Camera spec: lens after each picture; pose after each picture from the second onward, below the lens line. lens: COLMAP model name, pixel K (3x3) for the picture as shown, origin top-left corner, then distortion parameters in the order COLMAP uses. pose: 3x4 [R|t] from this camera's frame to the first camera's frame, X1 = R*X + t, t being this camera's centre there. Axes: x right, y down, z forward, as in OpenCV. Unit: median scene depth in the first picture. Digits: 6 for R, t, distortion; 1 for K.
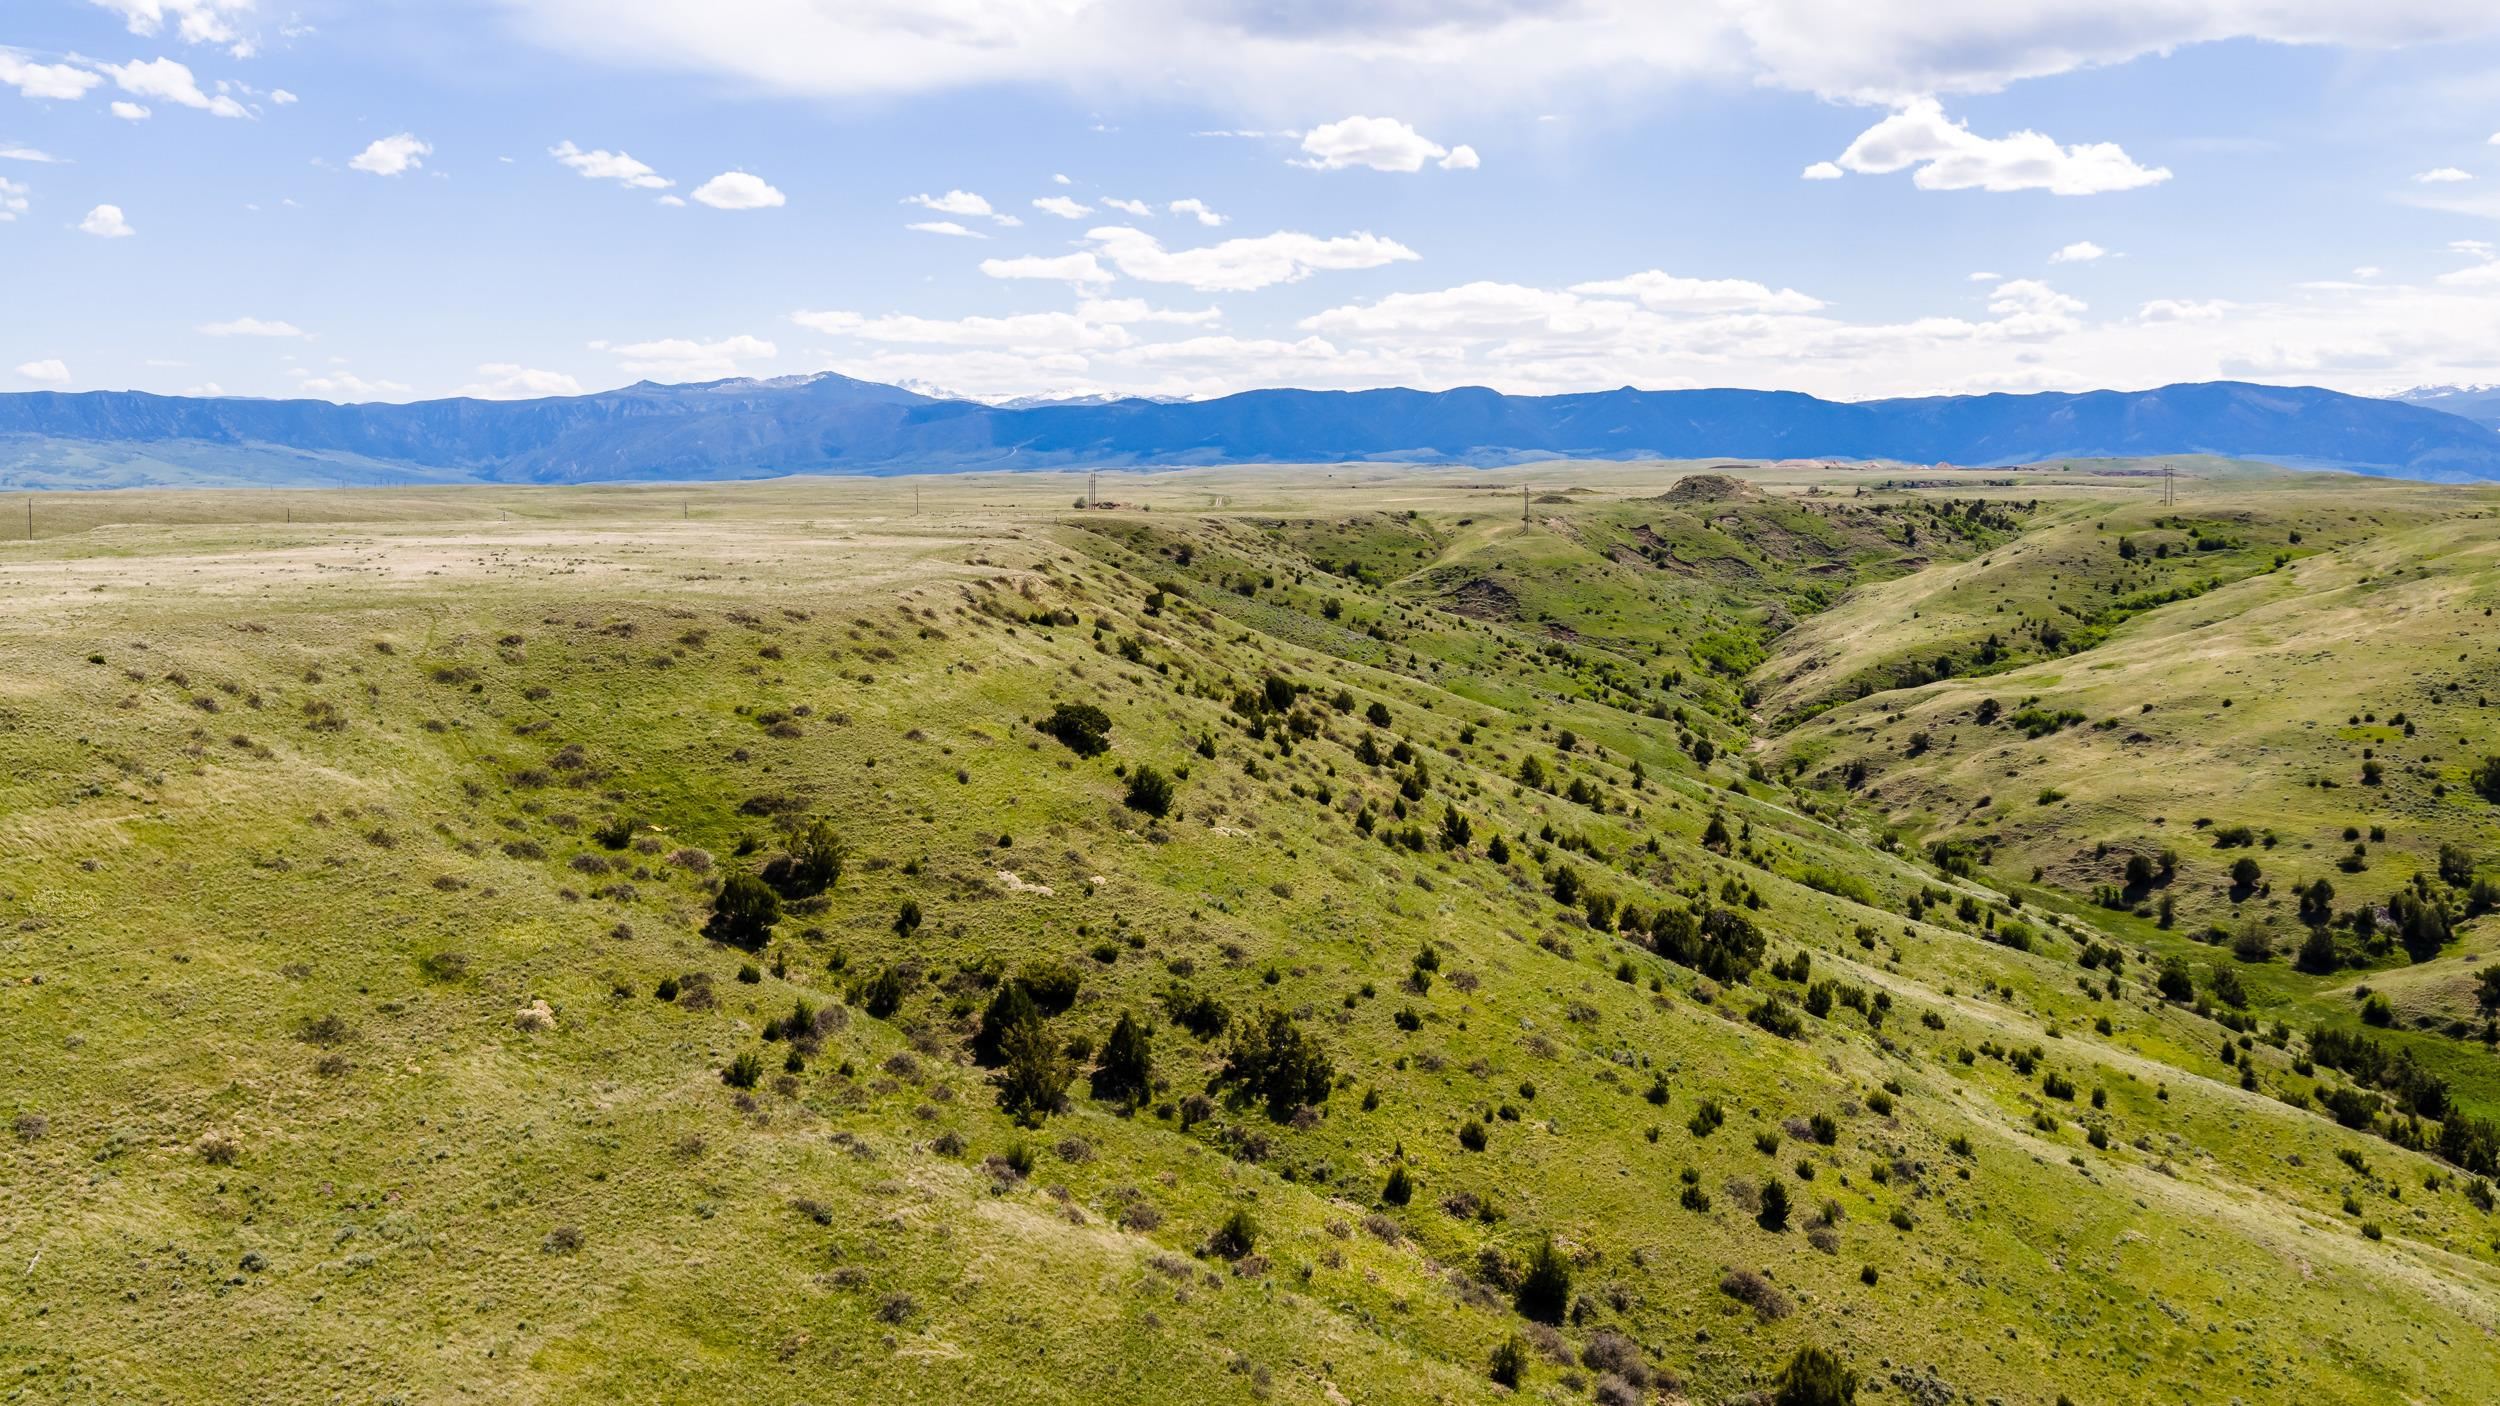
lens RADIAL K [[2039.3, 0, 1258.7], [0, 2039.3, 581.9], [0, 0, 1]] dist [0.024119, -0.062990]
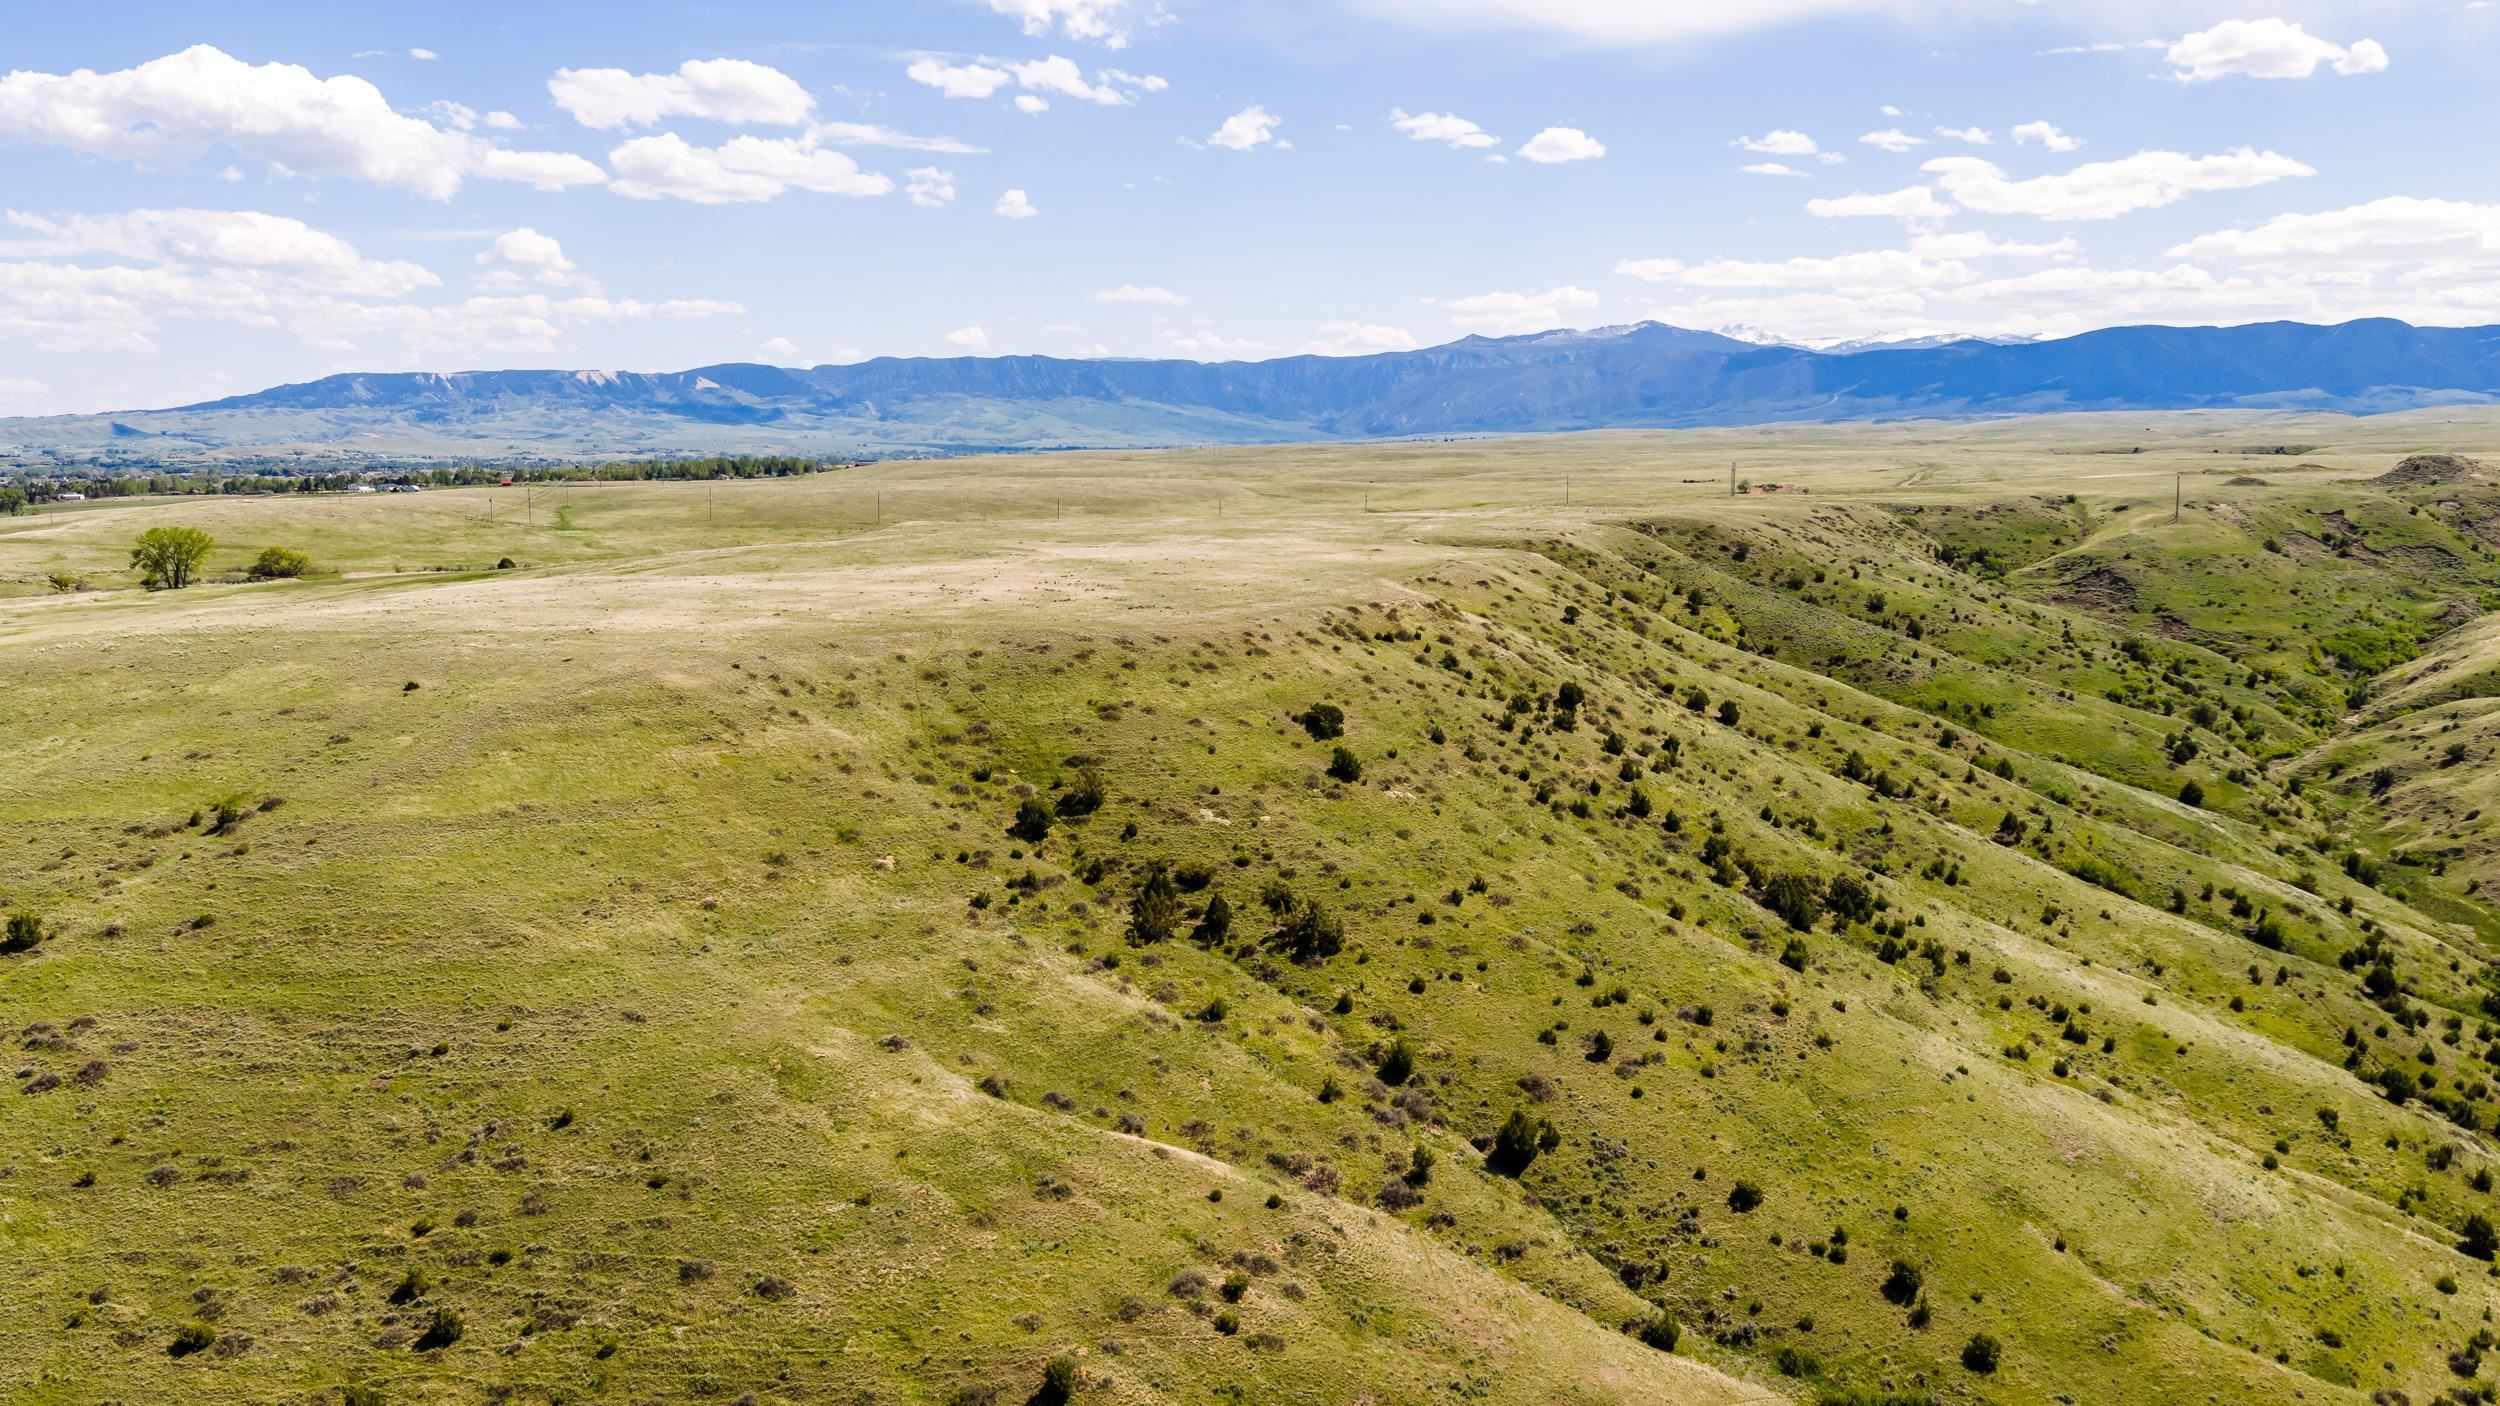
lens RADIAL K [[2039.3, 0, 1258.7], [0, 2039.3, 581.9], [0, 0, 1]] dist [0.024119, -0.062990]
pose [[0.923025, 0.021440, -0.384142, 0.539126], [-0.011765, 0.999552, 0.027519, -0.087178], [0.384560, -0.020881, 0.922864, -0.499602]]
